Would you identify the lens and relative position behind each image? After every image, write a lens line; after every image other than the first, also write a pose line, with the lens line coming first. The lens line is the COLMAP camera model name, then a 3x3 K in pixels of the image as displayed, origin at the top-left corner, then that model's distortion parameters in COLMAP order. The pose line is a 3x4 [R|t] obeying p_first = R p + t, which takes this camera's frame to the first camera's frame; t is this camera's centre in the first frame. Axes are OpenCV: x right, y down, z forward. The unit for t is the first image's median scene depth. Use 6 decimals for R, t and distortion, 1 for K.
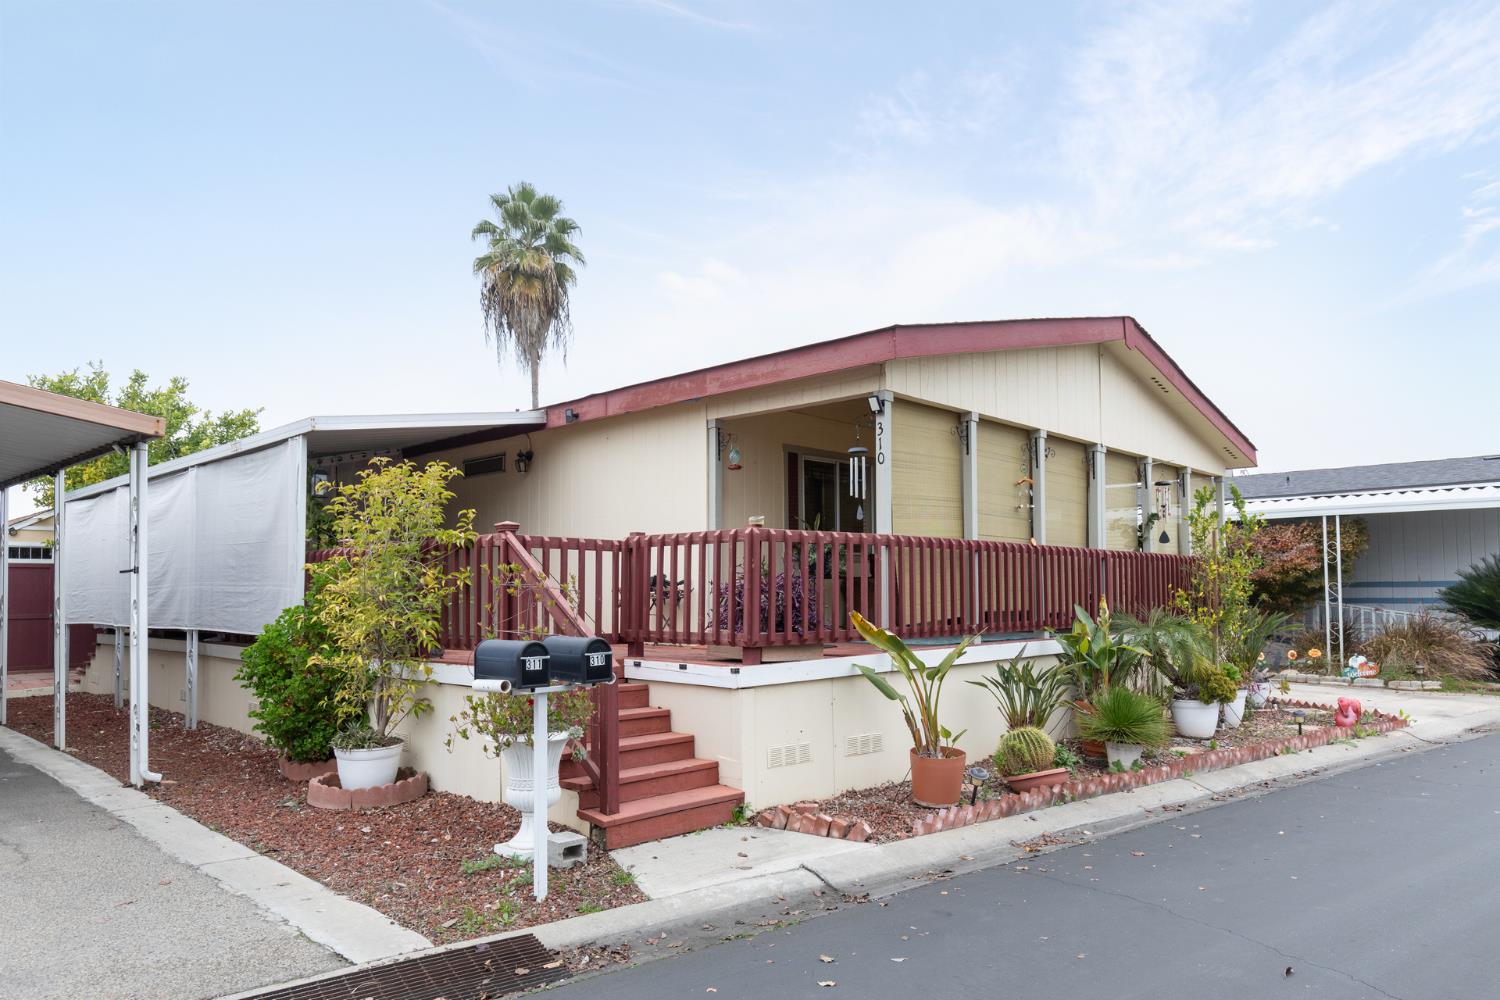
lens RADIAL K [[965.5, 0, 745.6], [0, 965.5, 489.5], [0, 0, 1]] dist [0.008840, -0.003311]
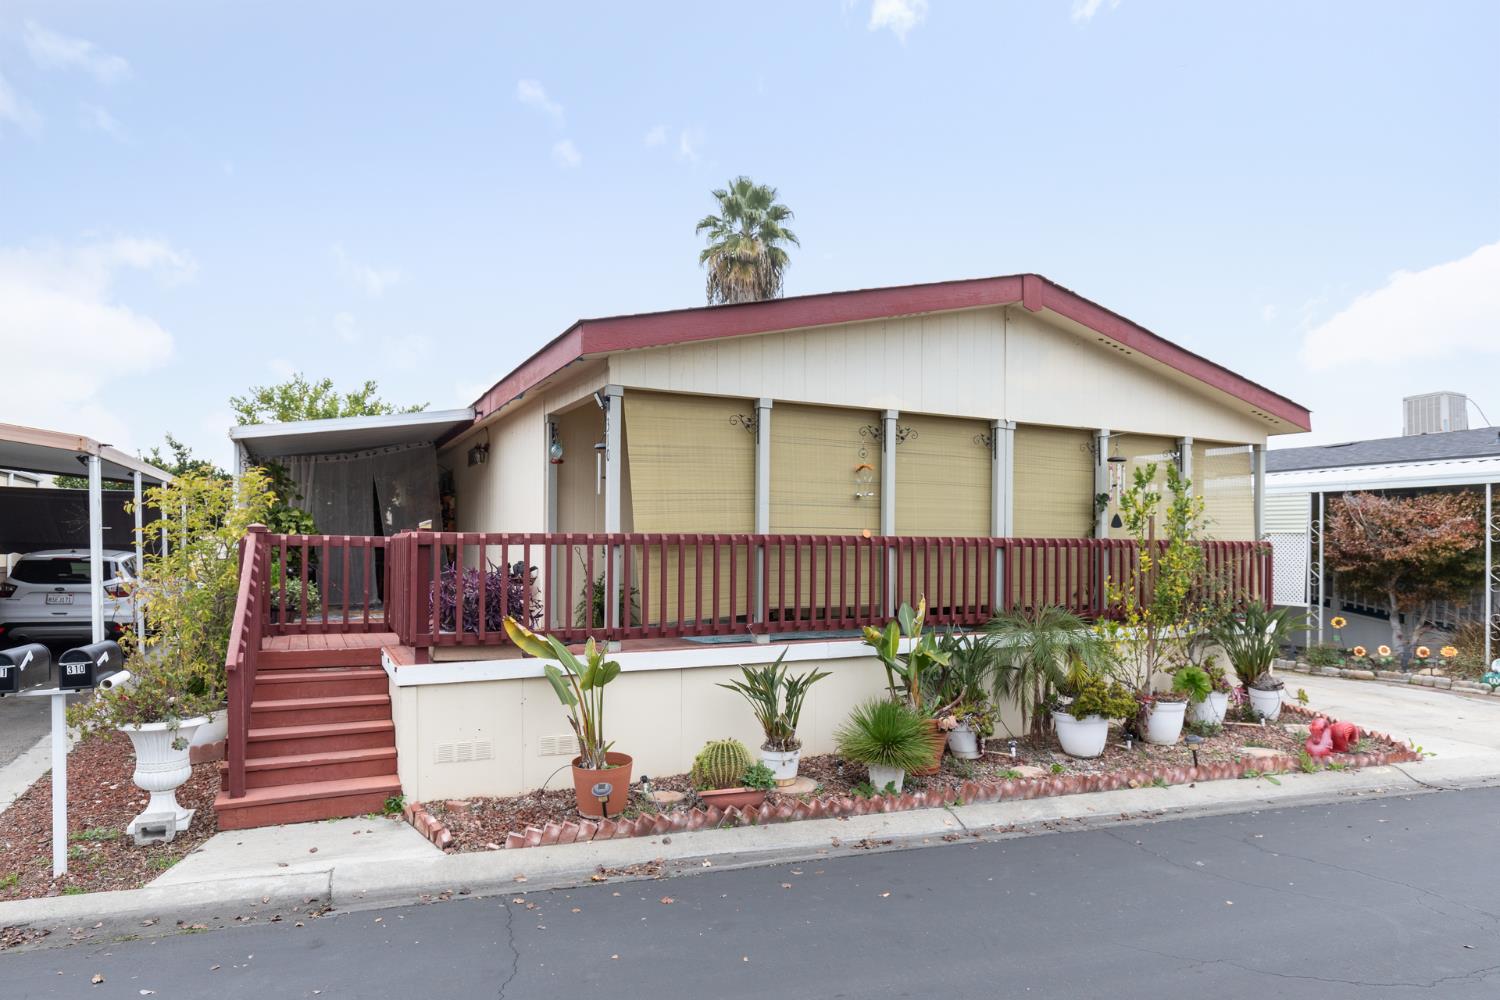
lens RADIAL K [[892.1, 0, 756.8], [0, 892.1, 489.9], [0, 0, 1]] dist [0.008236, -0.002973]
pose [[0.943993, -0.009866, -0.329819, 0.518771], [0.025209, 0.998788, 0.042274, -0.028218], [0.329002, -0.048221, 0.943097, 0.173595]]
